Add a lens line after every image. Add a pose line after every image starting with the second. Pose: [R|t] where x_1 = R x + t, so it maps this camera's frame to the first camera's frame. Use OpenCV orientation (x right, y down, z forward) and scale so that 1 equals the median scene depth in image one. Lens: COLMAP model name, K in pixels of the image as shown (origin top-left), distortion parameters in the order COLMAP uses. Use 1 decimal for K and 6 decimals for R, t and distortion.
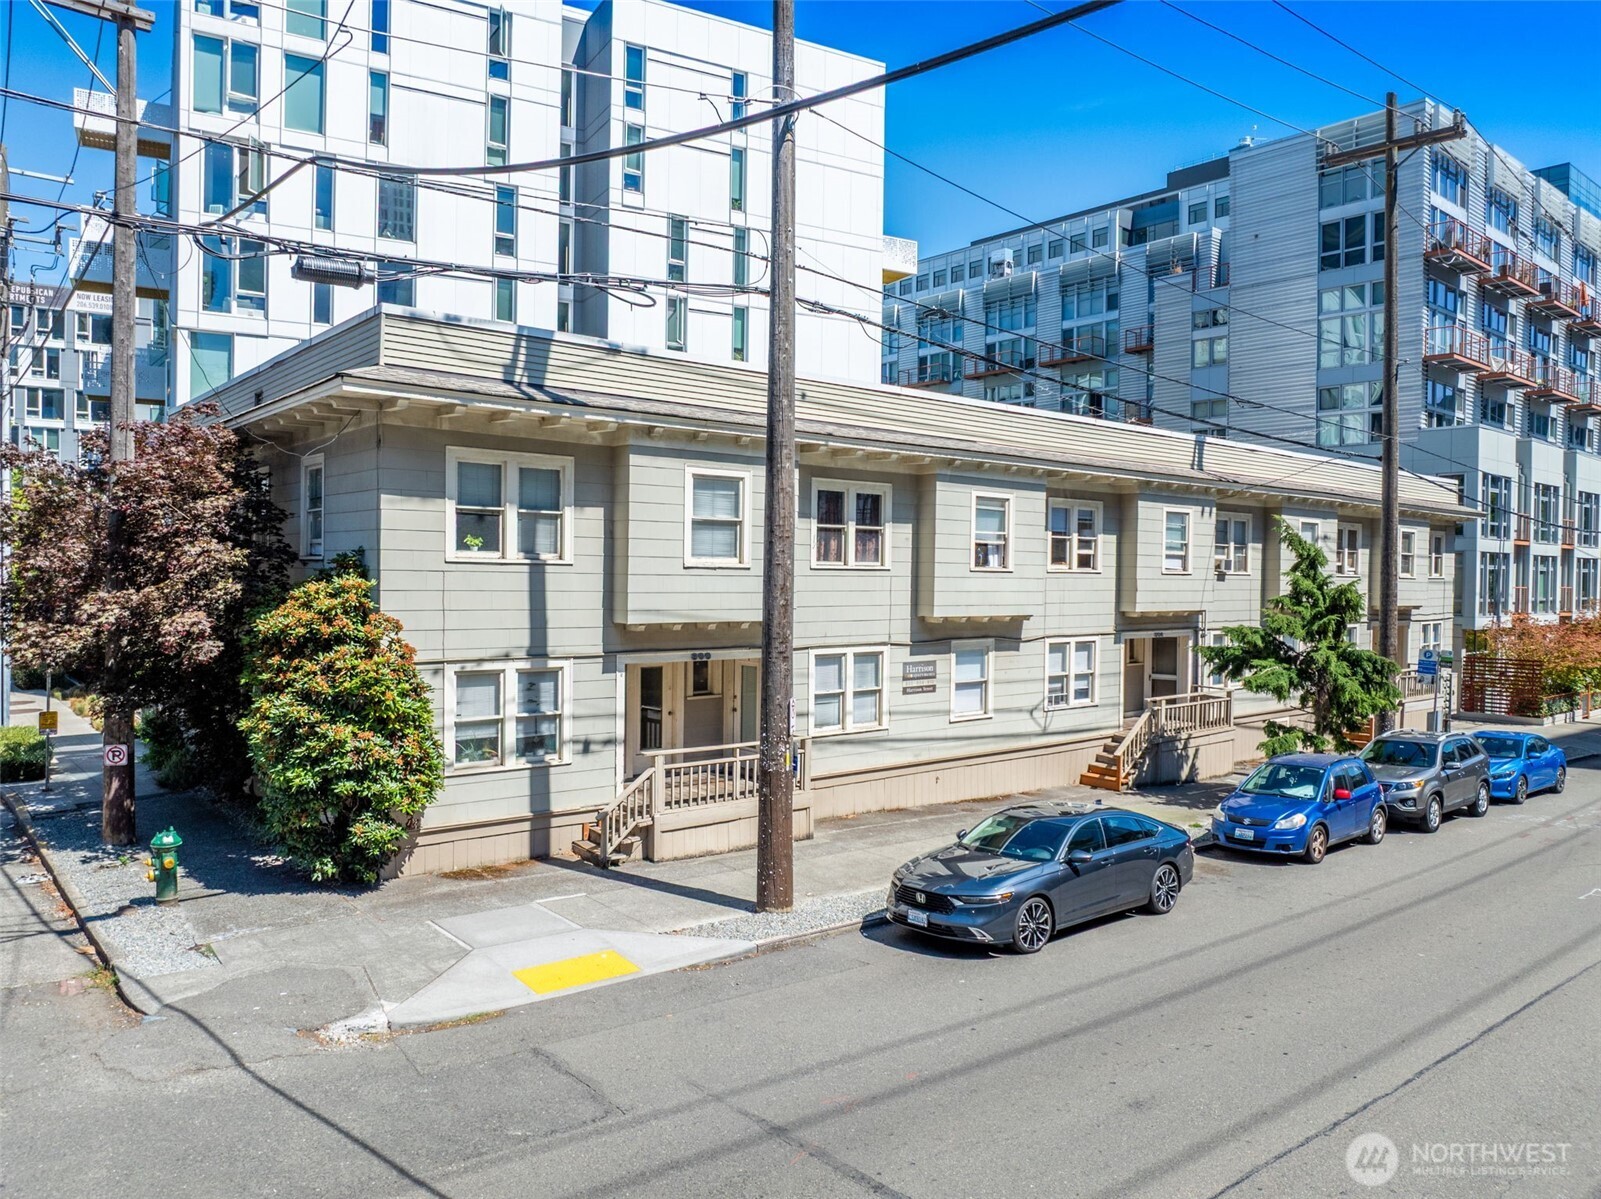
lens RADIAL K [[1078.1, 0, 800.5], [0, 1078.1, 599.5], [0, 0, 1]] dist [0.021455, -0.000325]
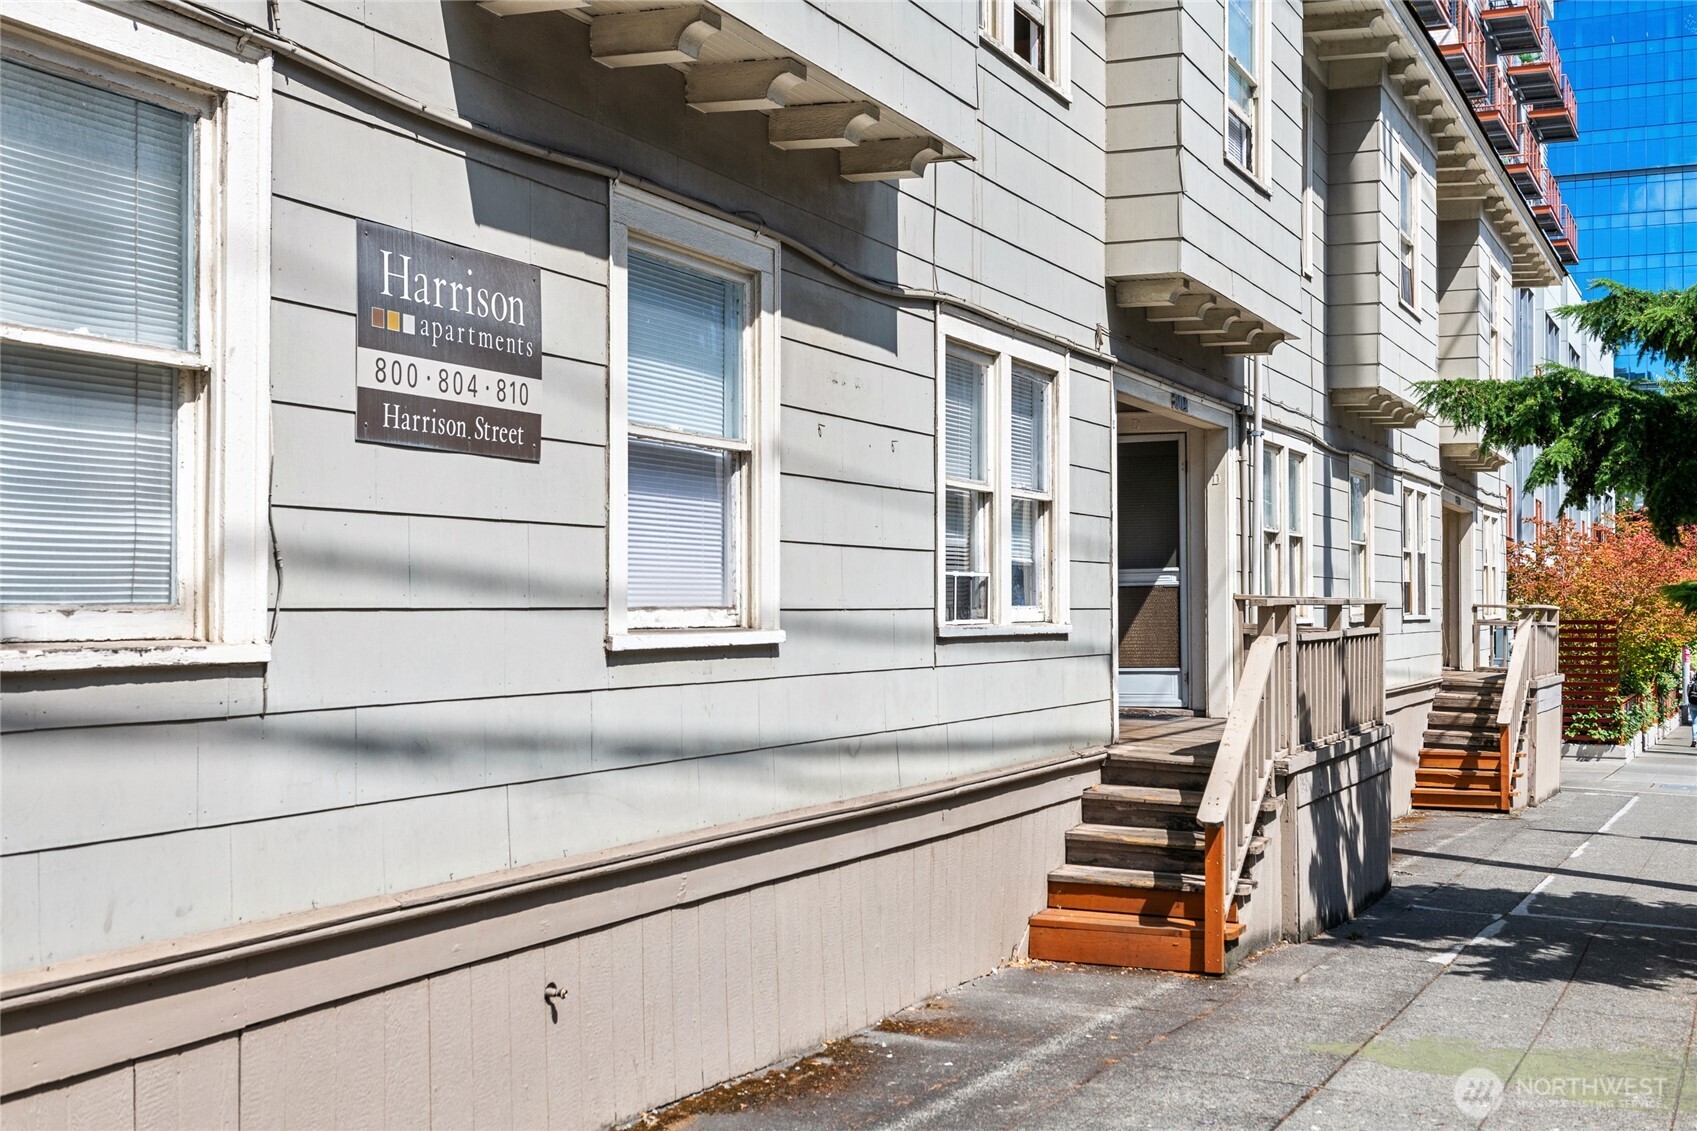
lens RADIAL K [[1958.7, 0, 848.5], [0, 1958.7, 565.5], [0, 0, 1]] dist [0.007474, 0.020065]
pose [[0.899557, -0.002989, 0.436794, 0.045790], [0.022302, 0.998987, -0.039094, 0.137409], [-0.436234, 0.044908, 0.898712, 0.860275]]
